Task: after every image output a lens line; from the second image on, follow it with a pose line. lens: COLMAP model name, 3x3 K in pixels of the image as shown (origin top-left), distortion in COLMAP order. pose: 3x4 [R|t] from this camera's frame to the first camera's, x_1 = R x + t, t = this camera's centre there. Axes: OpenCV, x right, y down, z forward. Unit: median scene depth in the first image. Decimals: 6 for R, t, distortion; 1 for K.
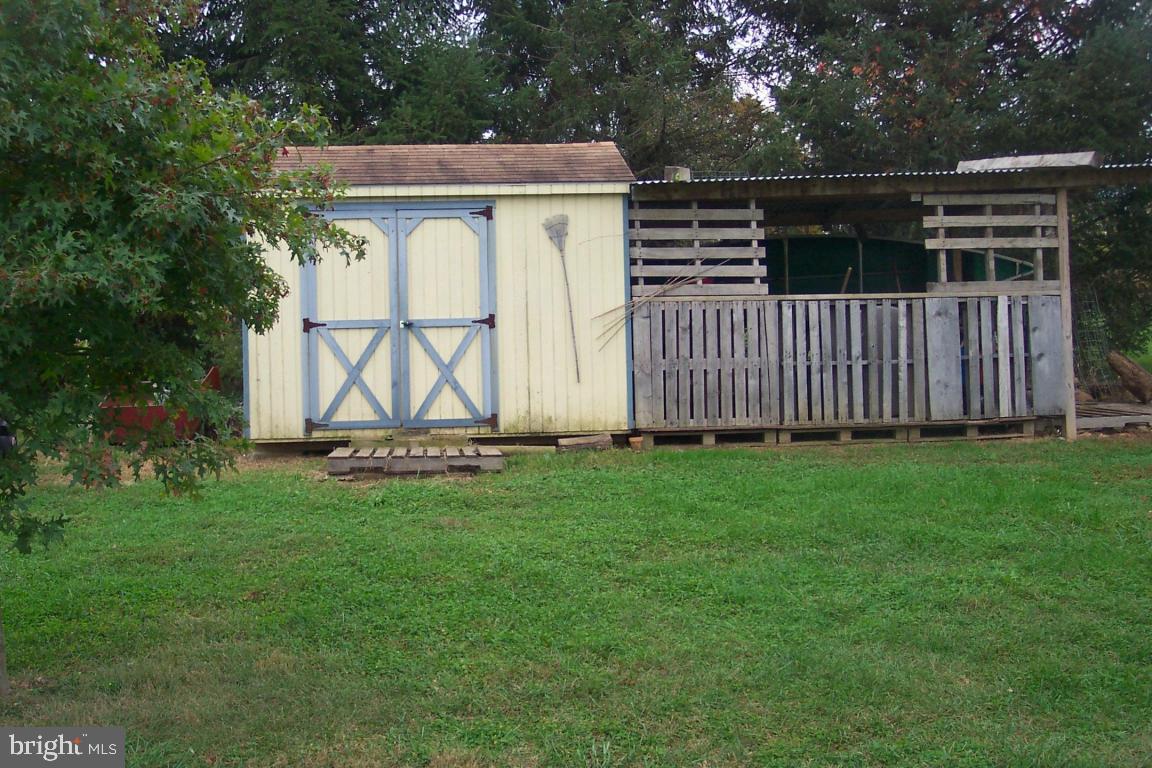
lens RADIAL K [[1248.2, 0, 561.5], [0, 1248.2, 384.2], [0, 0, 1]] dist [-0.156279, 0.270279]
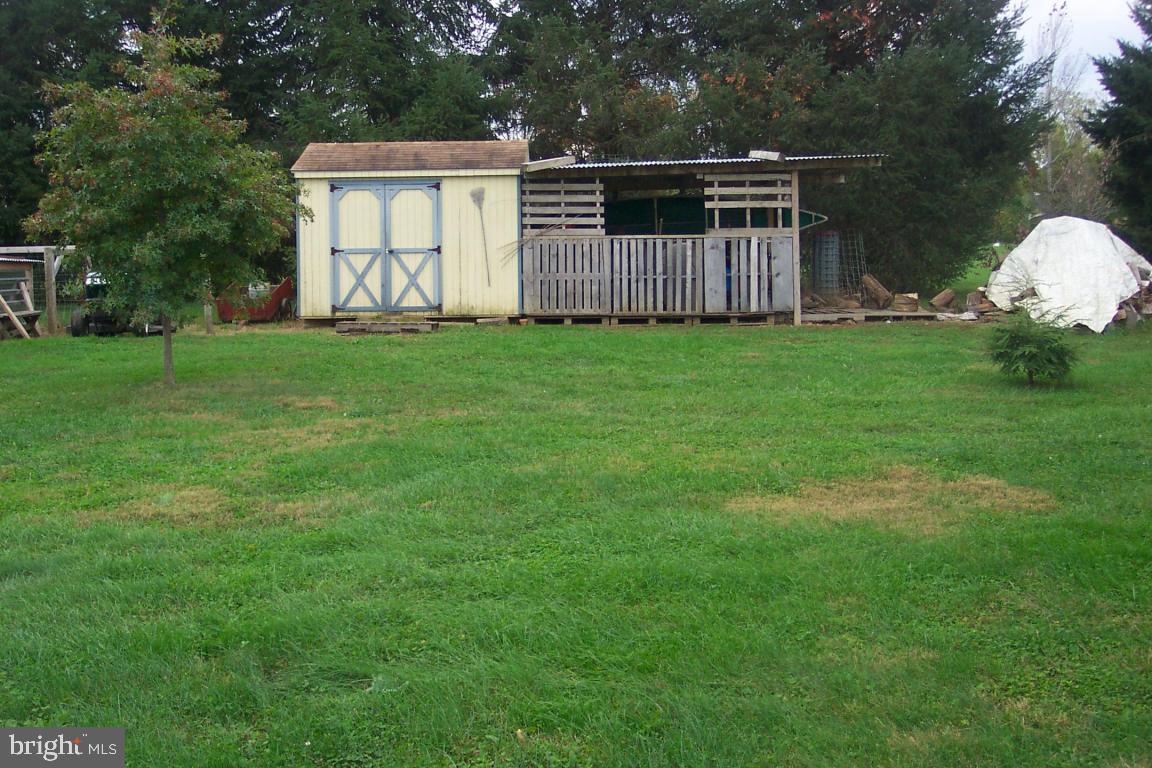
lens RADIAL K [[1248.2, 0, 561.5], [0, 1248.2, 384.2], [0, 0, 1]] dist [-0.156279, 0.270279]
pose [[0.994785, 0.020867, -0.099835, 0.279009], [-0.015613, 0.998466, 0.053119, 0.039610], [0.100790, -0.051283, 0.993585, -0.676391]]
